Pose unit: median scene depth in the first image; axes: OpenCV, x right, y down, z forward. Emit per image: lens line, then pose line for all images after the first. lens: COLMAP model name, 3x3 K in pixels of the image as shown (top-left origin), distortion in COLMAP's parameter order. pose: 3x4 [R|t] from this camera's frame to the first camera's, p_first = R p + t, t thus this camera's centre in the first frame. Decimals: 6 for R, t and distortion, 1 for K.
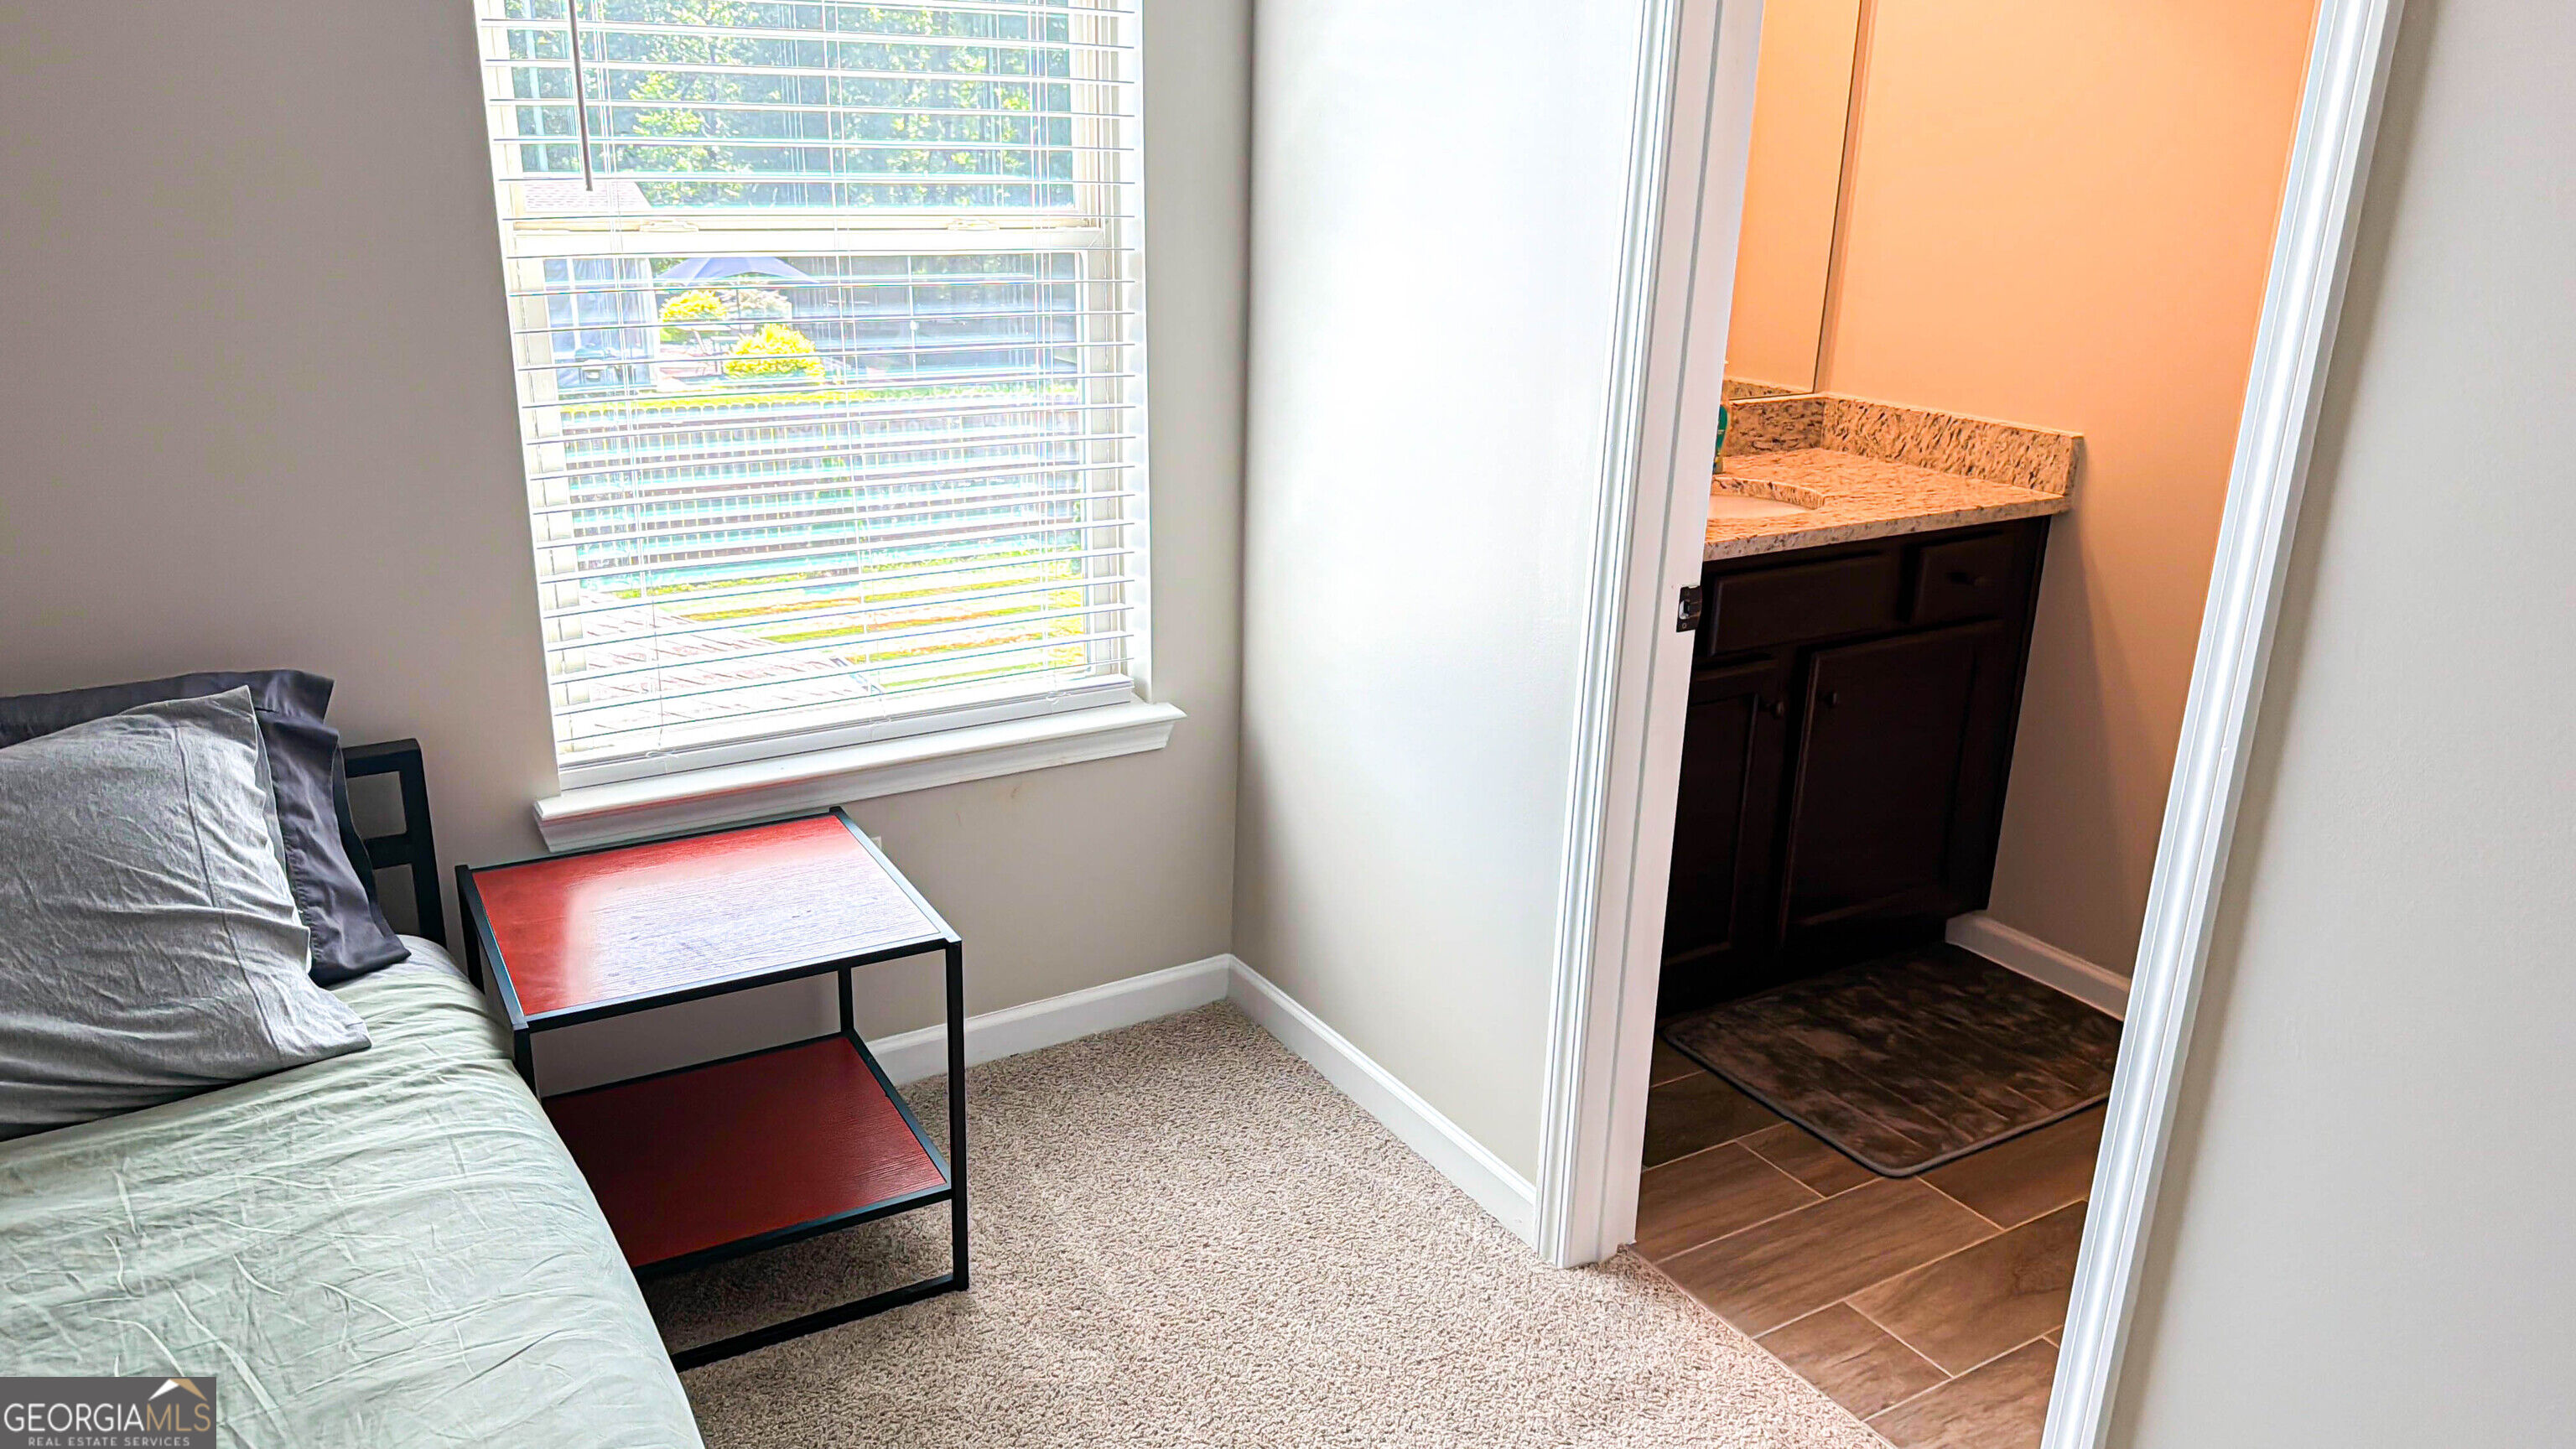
lens RADIAL K [[1822.2, 0, 1275.7], [0, 1822.2, 723.7], [0, 0, 1]] dist [0.031028, -0.001011]
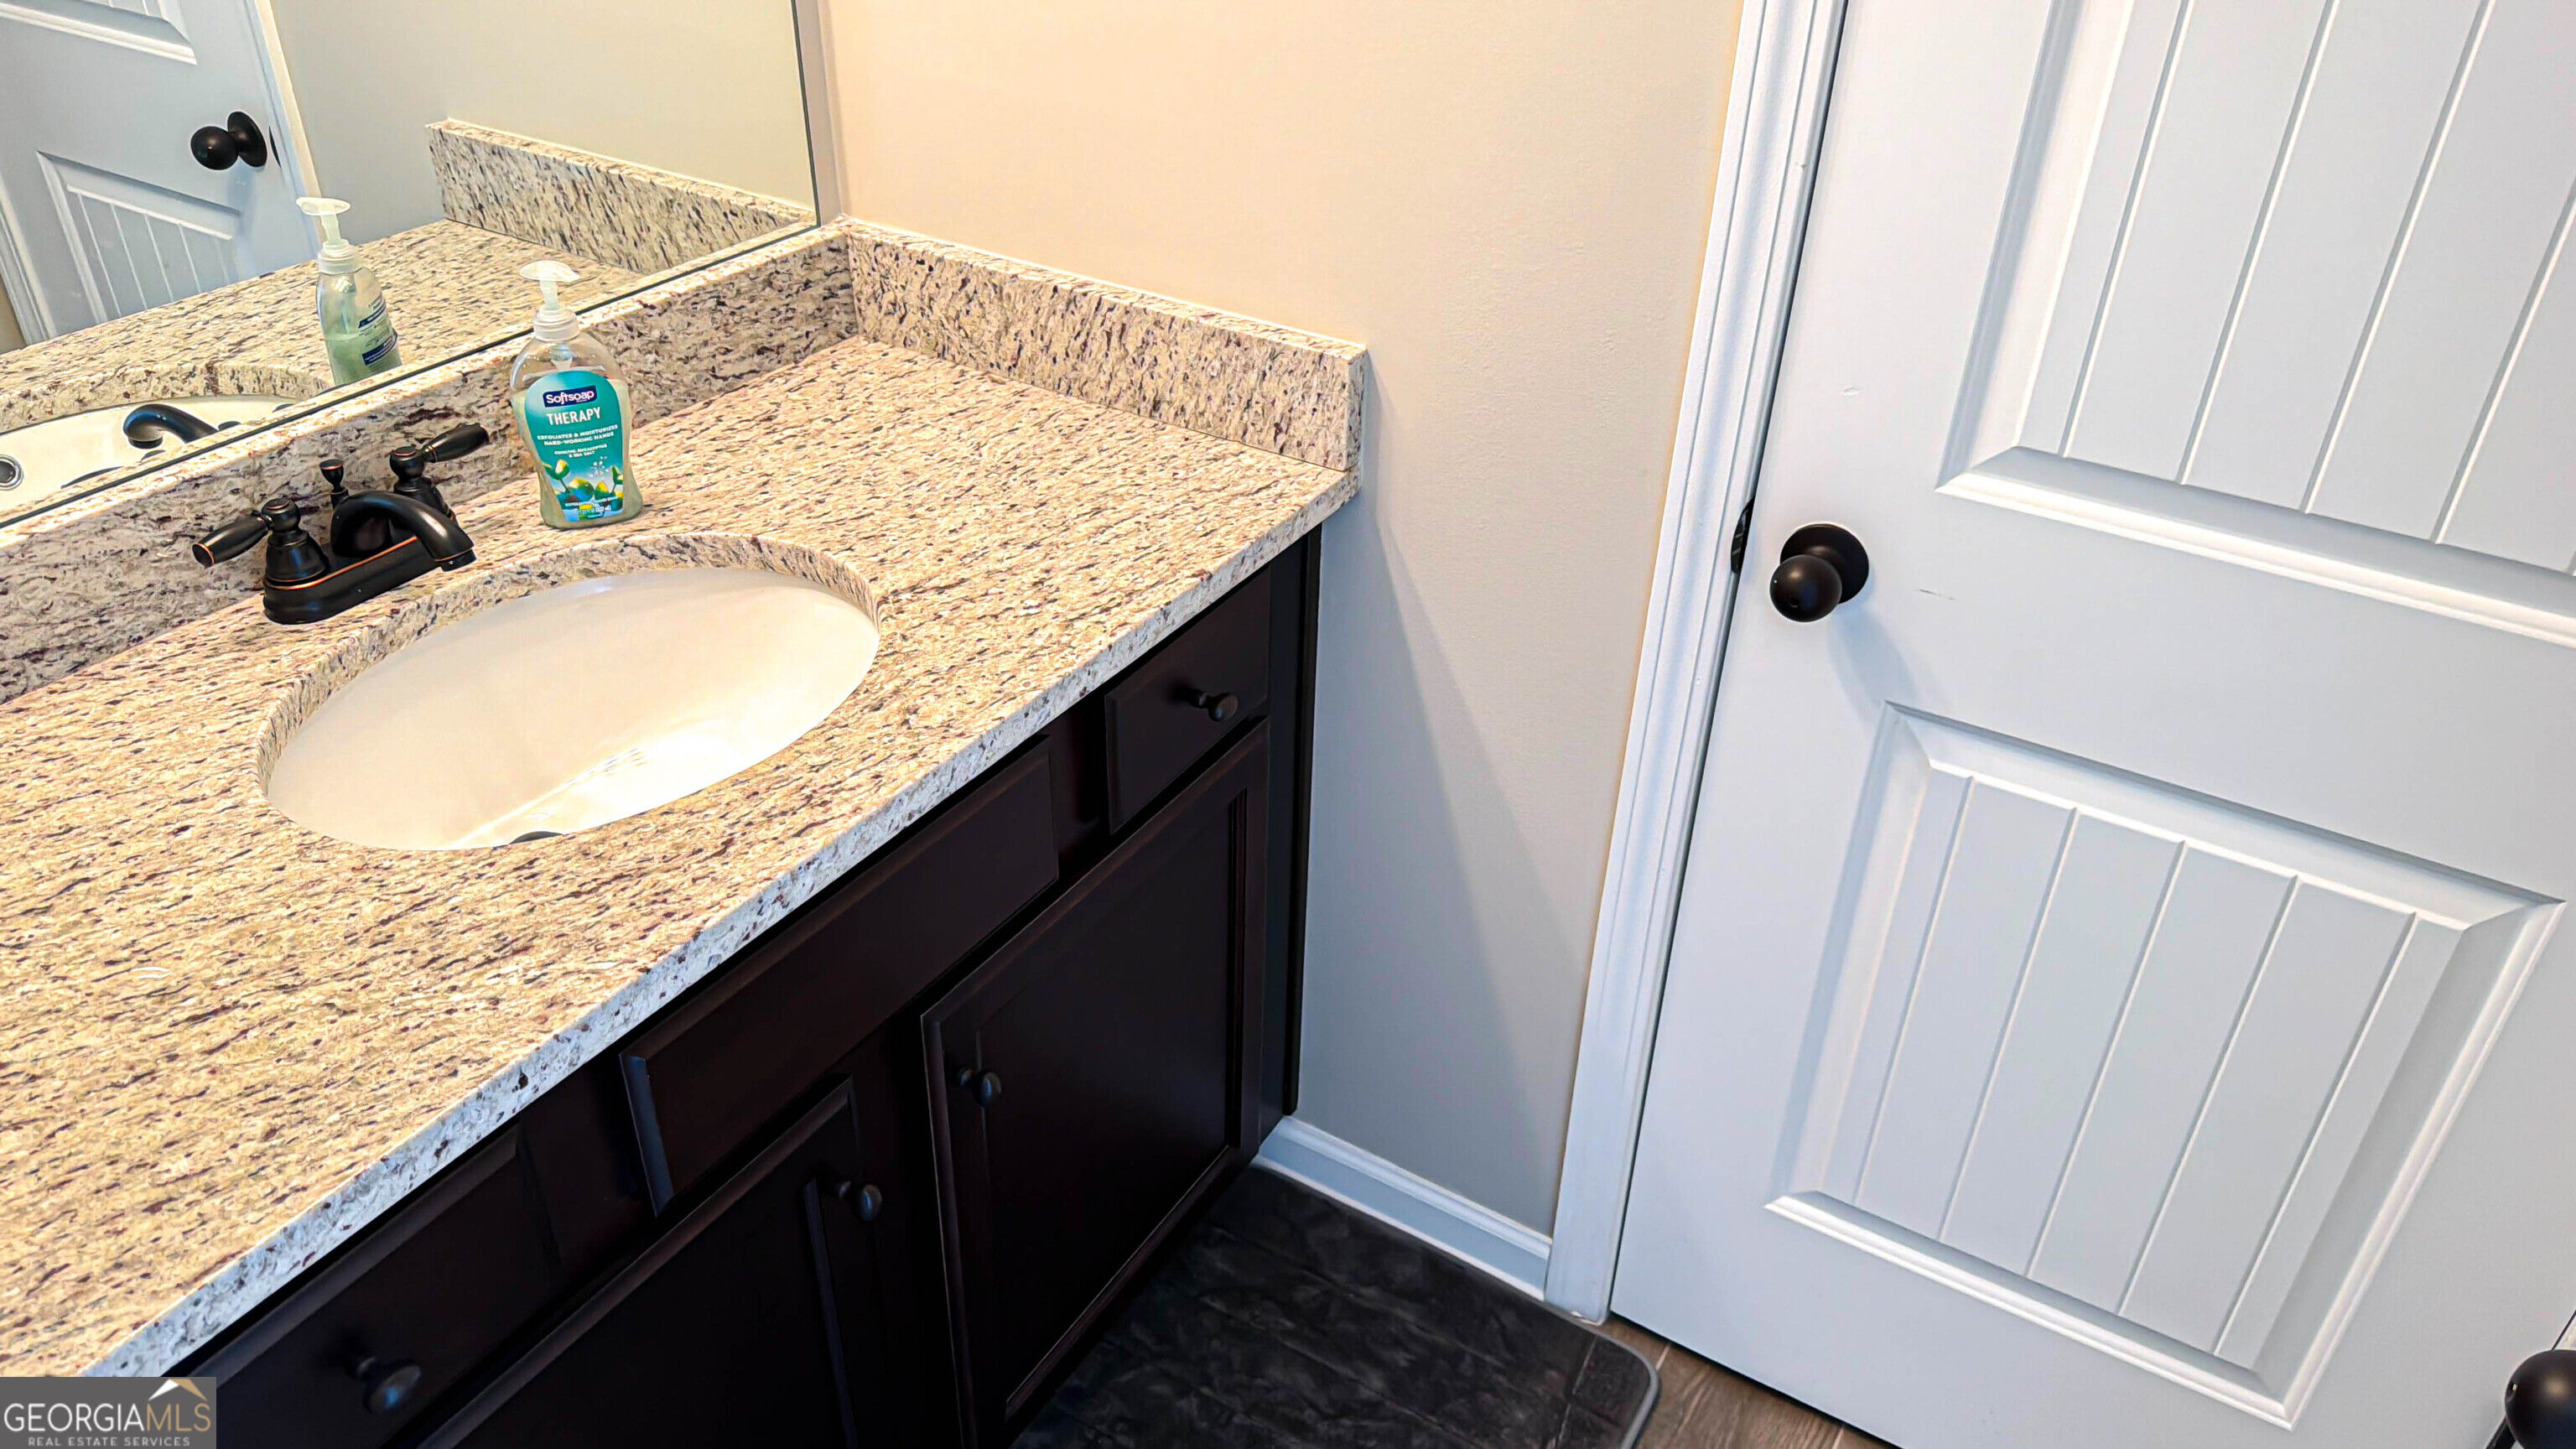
lens RADIAL K [[1822.2, 0, 1289.9], [0, 1822.2, 729.1], [0, 0, 1]] dist [0.031028, -0.001011]
pose [[0.888220, -0.254265, 0.382641, 0.205122], [0.139461, 0.942806, 0.302766, -0.204193], [-0.437739, -0.215559, 0.872880, 0.547576]]
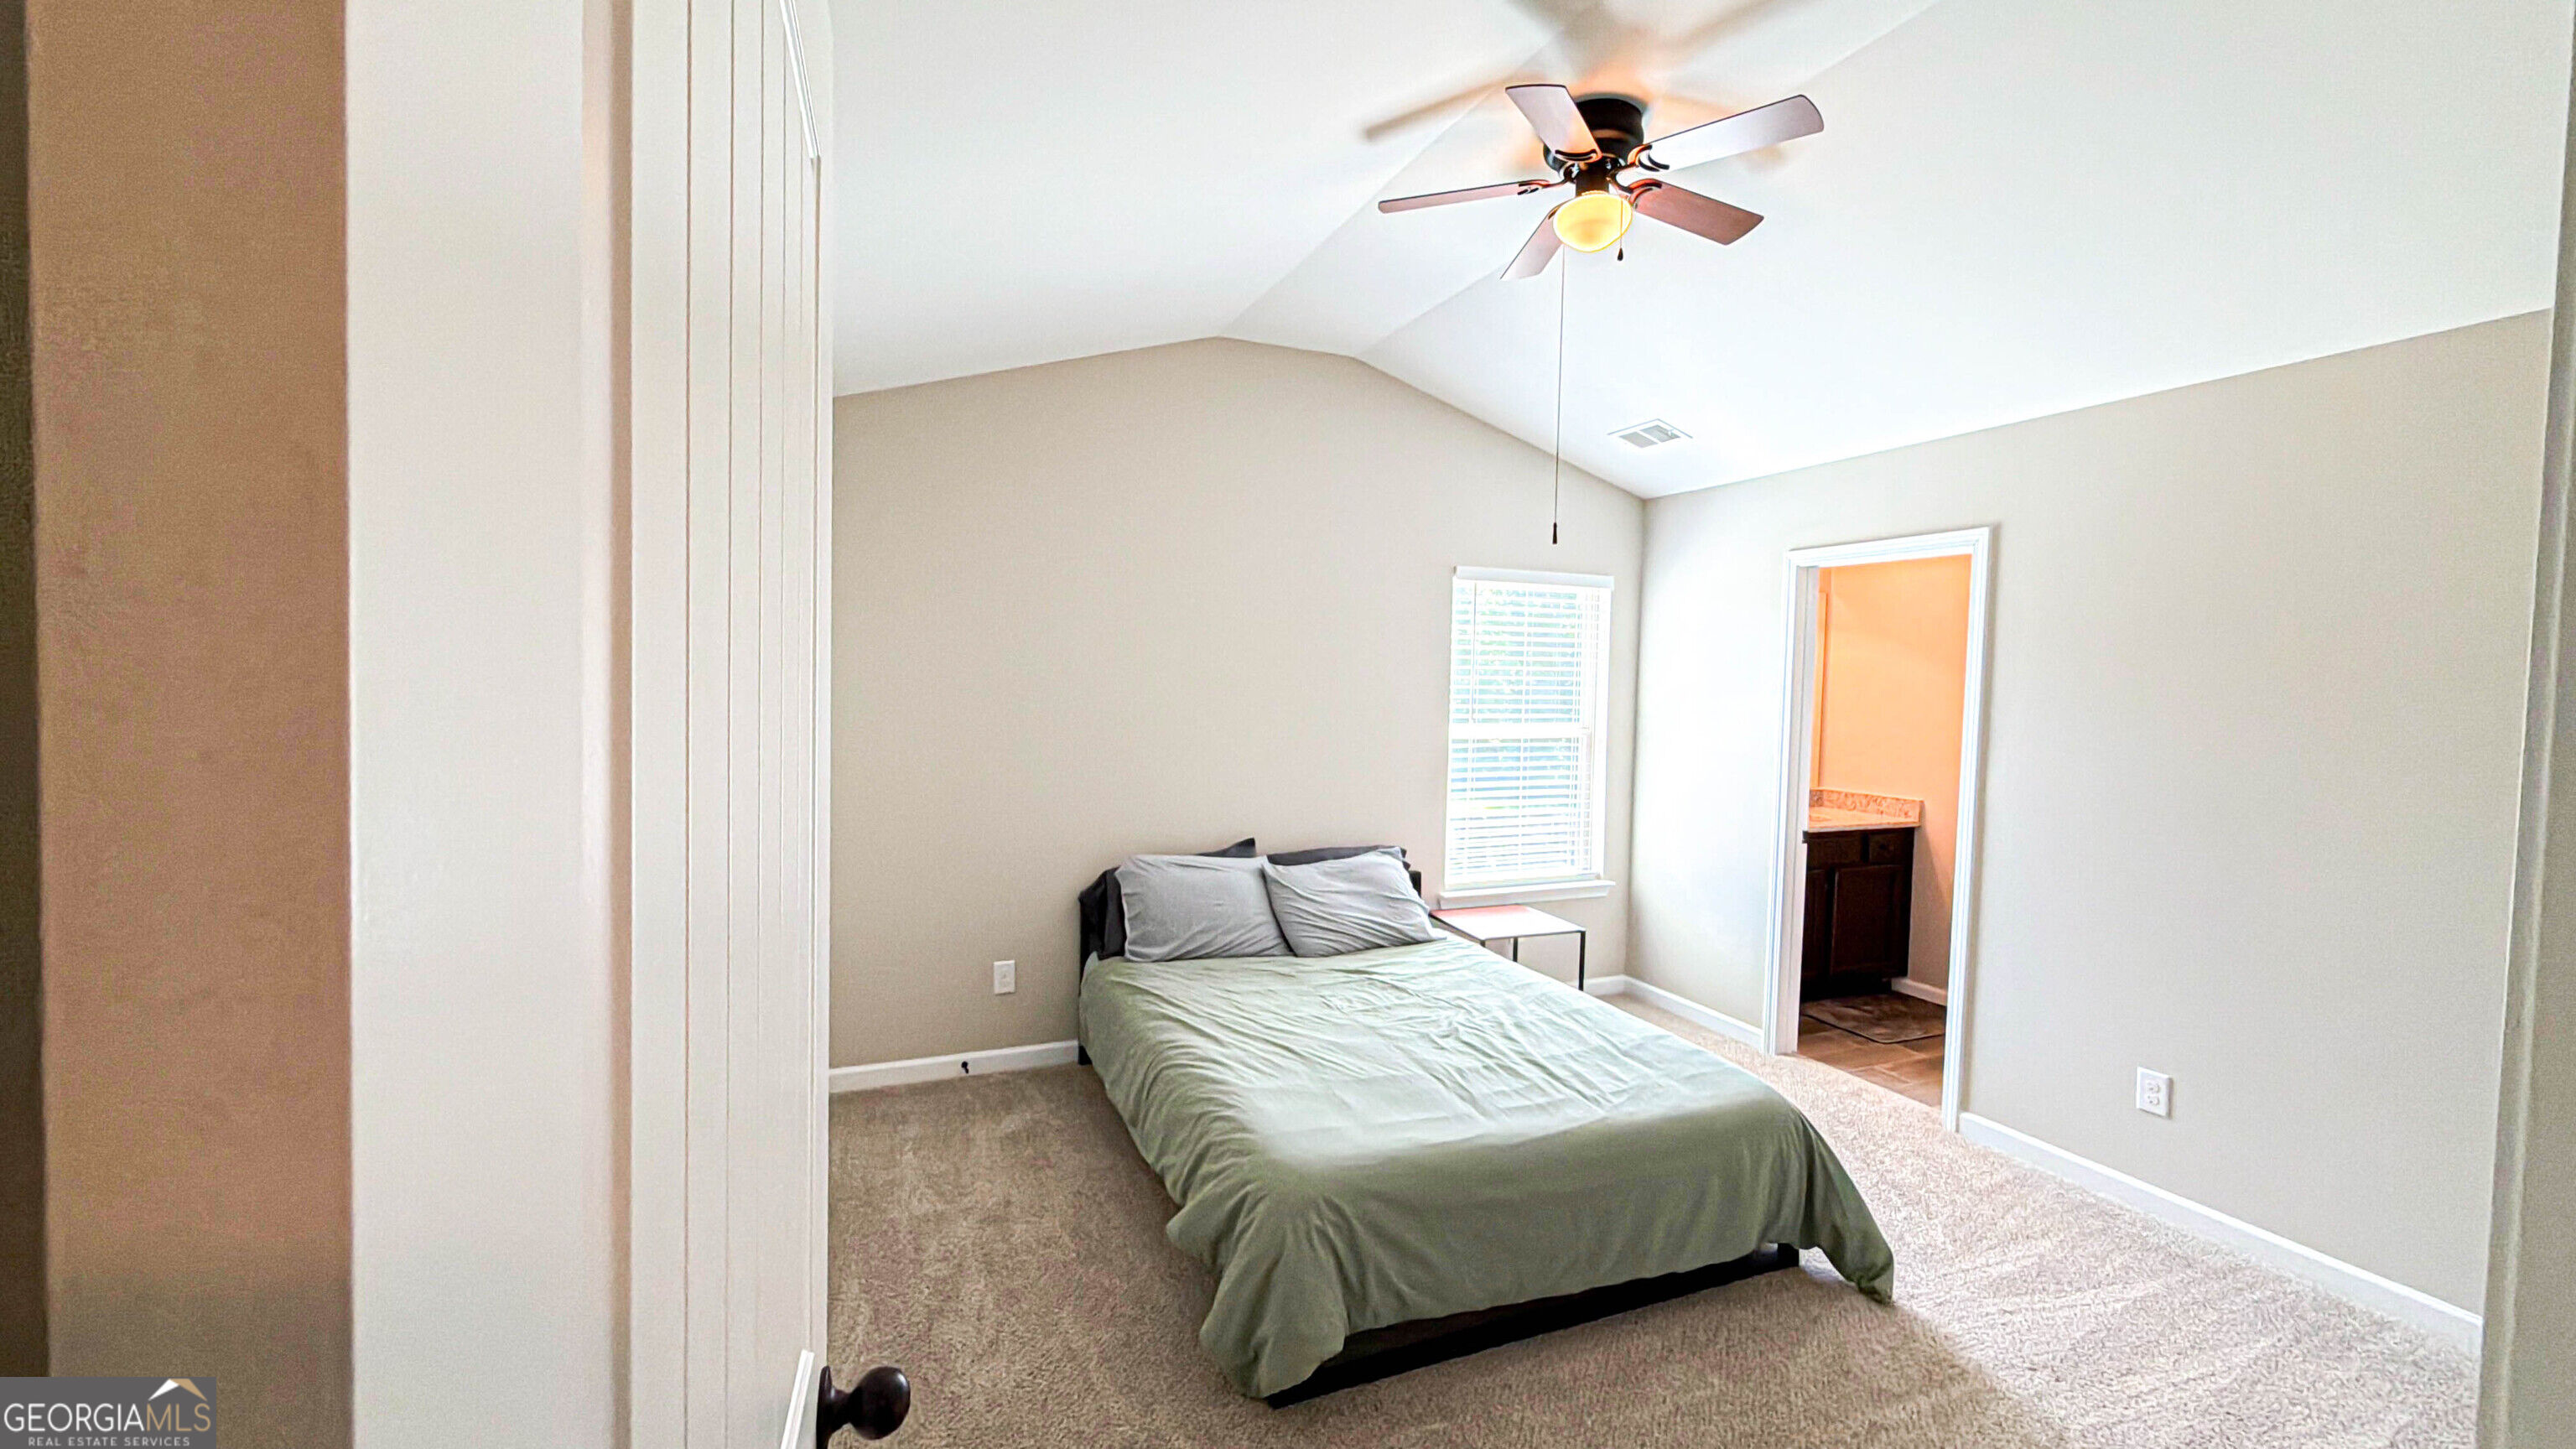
lens RADIAL K [[1027.7, 0, 1290.3], [0, 1027.7, 717.6], [0, 0, 1]] dist [0.000532, -0.000045]
pose [[0.990144, 0.002534, -0.140032, -0.322534], [-0.041656, 0.959916, -0.277175, 0.208879], [0.133717, 0.280276, 0.950560, -0.717306]]
